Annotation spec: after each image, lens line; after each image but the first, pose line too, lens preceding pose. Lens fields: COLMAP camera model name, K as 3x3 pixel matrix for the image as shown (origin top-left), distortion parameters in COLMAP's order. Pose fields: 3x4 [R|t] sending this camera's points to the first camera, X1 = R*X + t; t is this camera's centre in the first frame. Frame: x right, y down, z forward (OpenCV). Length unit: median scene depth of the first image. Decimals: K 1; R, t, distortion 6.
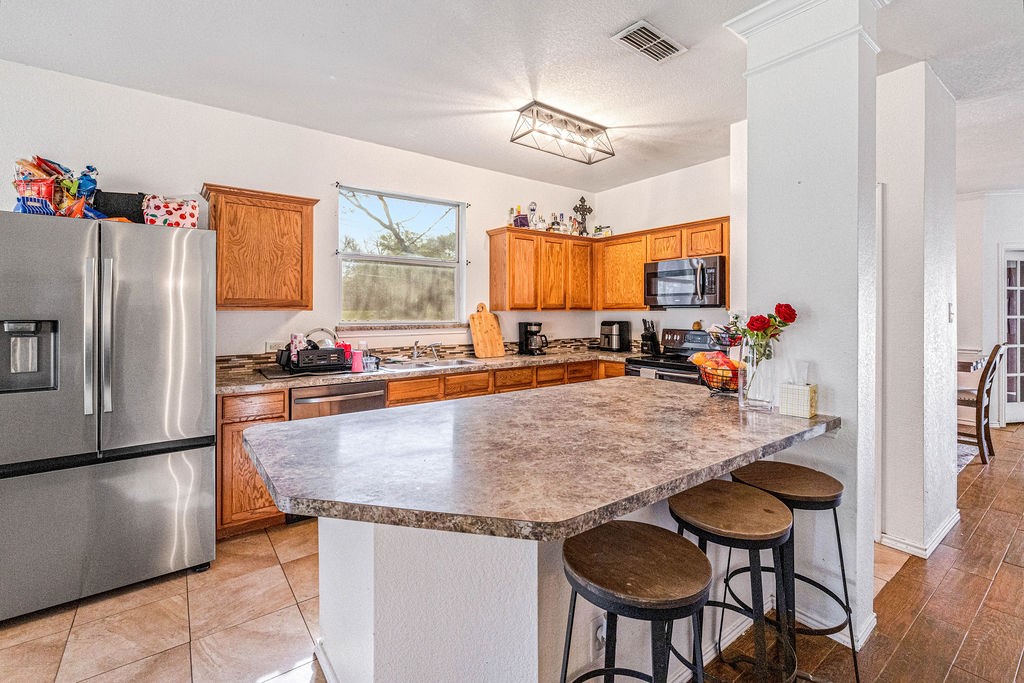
lens RADIAL K [[454.3, 0, 510.4], [0, 454.3, 302.6], [0, 0, 1]] dist [0.000260, -0.000074]
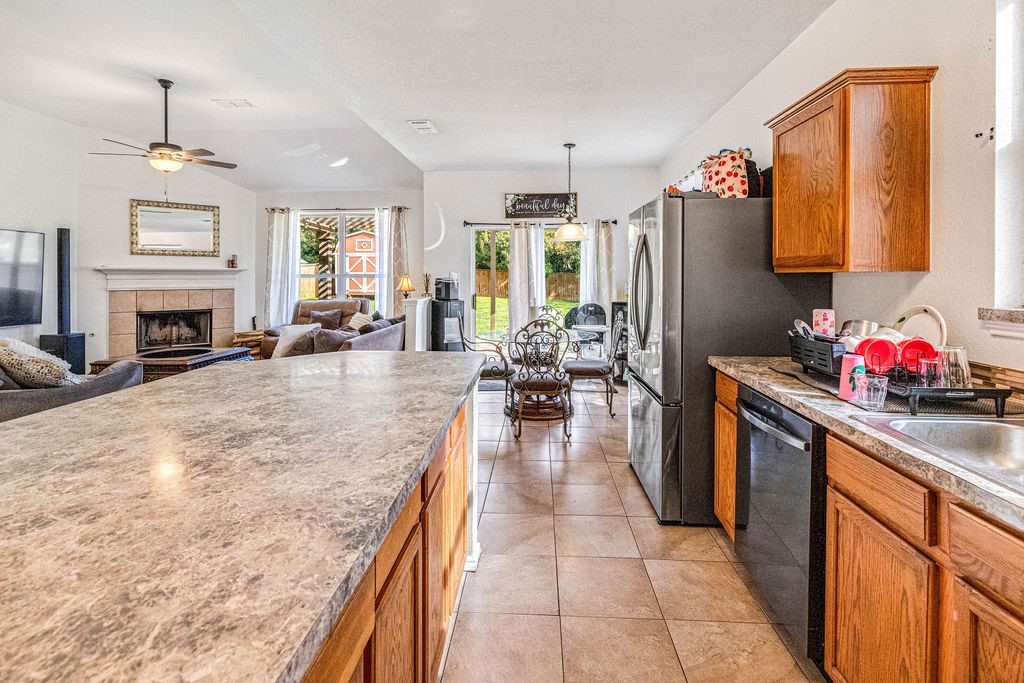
lens RADIAL K [[478.0, 0, 512.0], [0, 478.0, 341.5], [0, 0, 1]] dist [-0.000057, 0.000120]
pose [[-0.638425, 0.101608, -0.762948, 0.097324], [0.011924, 0.992435, 0.122193, 0.045135], [0.769592, 0.068914, -0.634807, 1.600890]]
